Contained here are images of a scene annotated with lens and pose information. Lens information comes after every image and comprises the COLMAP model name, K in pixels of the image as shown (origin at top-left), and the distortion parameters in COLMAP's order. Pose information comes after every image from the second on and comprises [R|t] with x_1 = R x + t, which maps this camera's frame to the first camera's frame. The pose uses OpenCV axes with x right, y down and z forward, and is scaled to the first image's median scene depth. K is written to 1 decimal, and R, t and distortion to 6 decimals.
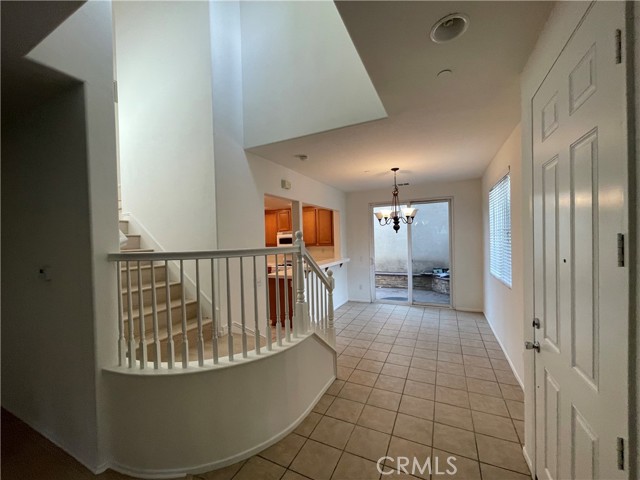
lens RADIAL K [[256.0, 0, 318.0], [0, 256.0, 242.9], [0, 0, 1]] dist [-0.002839, -0.000303]
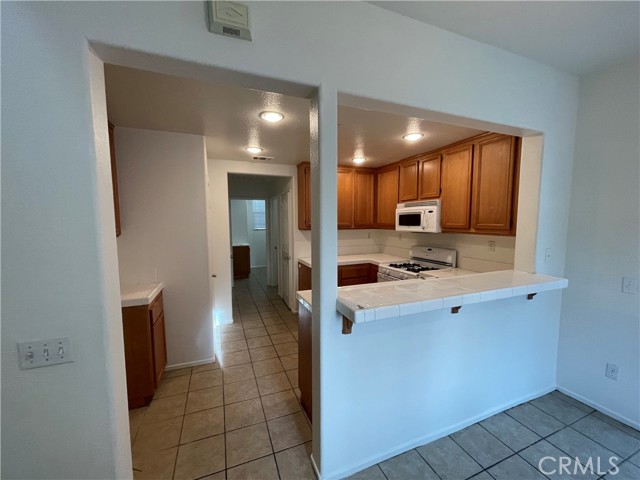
lens RADIAL K [[256.0, 0, 319.6], [0, 256.0, 243.2], [0, 0, 1]] dist [-0.002839, -0.000303]
pose [[0.757241, 0.082762, -0.647870, 0.082248], [-0.030987, 0.995374, 0.090937, -0.002079], [0.652400, -0.048786, 0.756303, 0.517257]]
